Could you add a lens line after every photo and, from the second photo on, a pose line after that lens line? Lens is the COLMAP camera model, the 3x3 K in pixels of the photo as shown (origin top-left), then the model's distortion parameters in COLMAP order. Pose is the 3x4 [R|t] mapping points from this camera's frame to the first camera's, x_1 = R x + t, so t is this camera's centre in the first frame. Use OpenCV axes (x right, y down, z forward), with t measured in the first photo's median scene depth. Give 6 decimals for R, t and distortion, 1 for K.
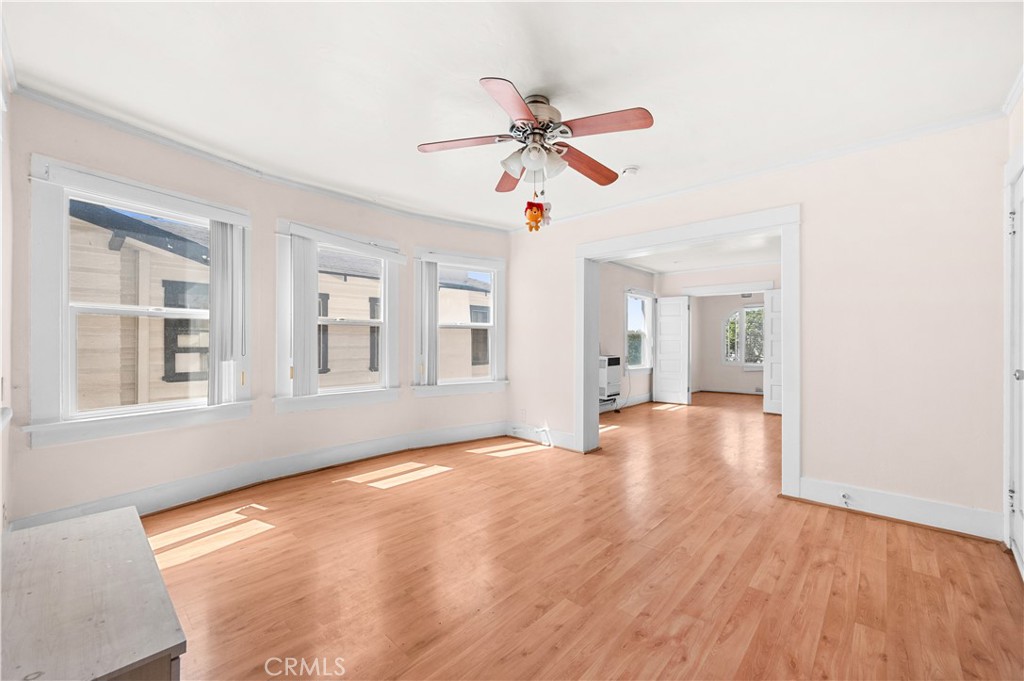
lens RADIAL K [[407.6, 0, 512.0], [0, 407.6, 340.5], [0, 0, 1]] dist [-0.000795, 0.000180]
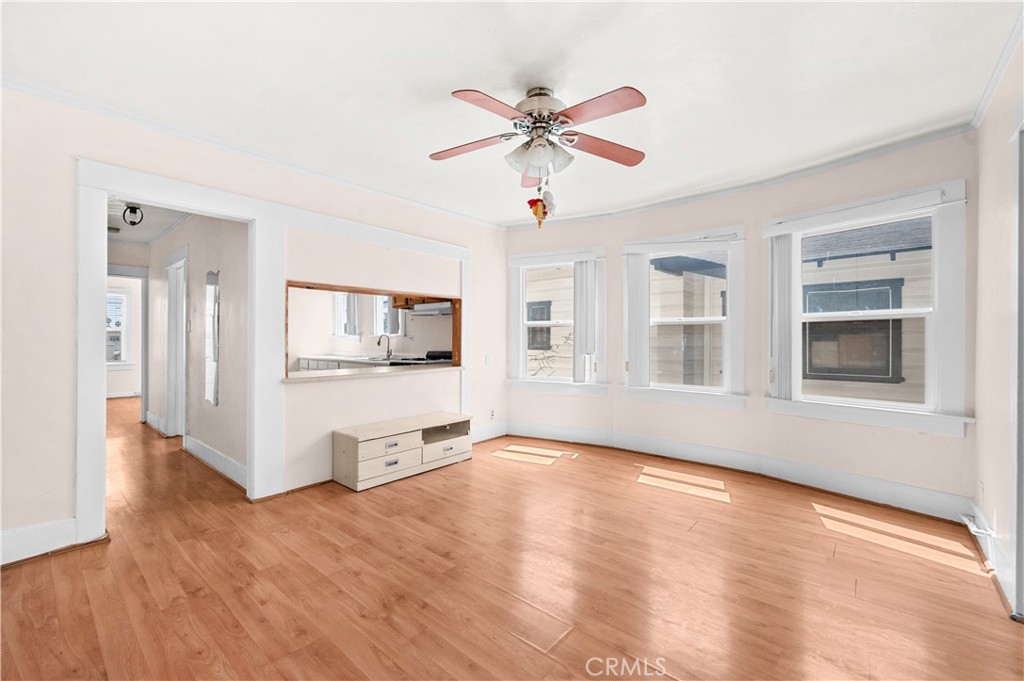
lens RADIAL K [[425.9, 0, 516.8], [0, 425.9, 338.2], [0, 0, 1]] dist [0.000865, 0.000003]
pose [[0.036432, -0.009748, -0.999289, 0.650799], [0.001083, 0.999952, -0.009715, 0.005716], [0.999336, -0.000729, 0.036441, 0.550837]]
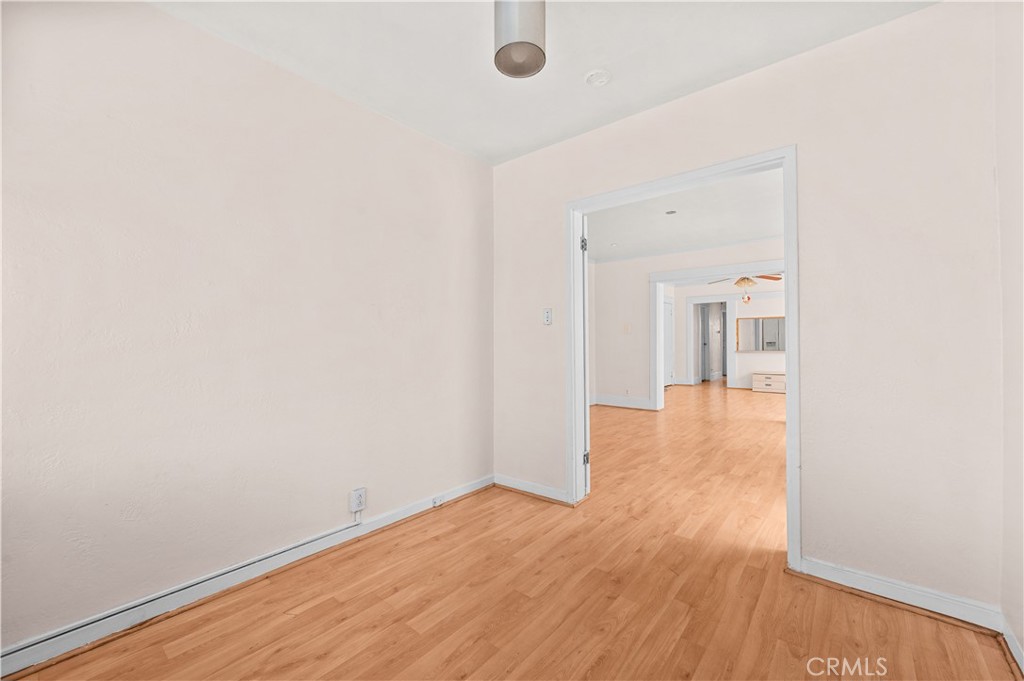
lens RADIAL K [[407.6, 0, 512.0], [0, 407.6, 340.5], [0, 0, 1]] dist [-0.000795, 0.000180]
pose [[-0.998658, -0.001079, -0.051787, 1.278734], [-0.000983, 0.999998, -0.001888, 0.020452], [0.051789, -0.001834, -0.998656, 2.515760]]
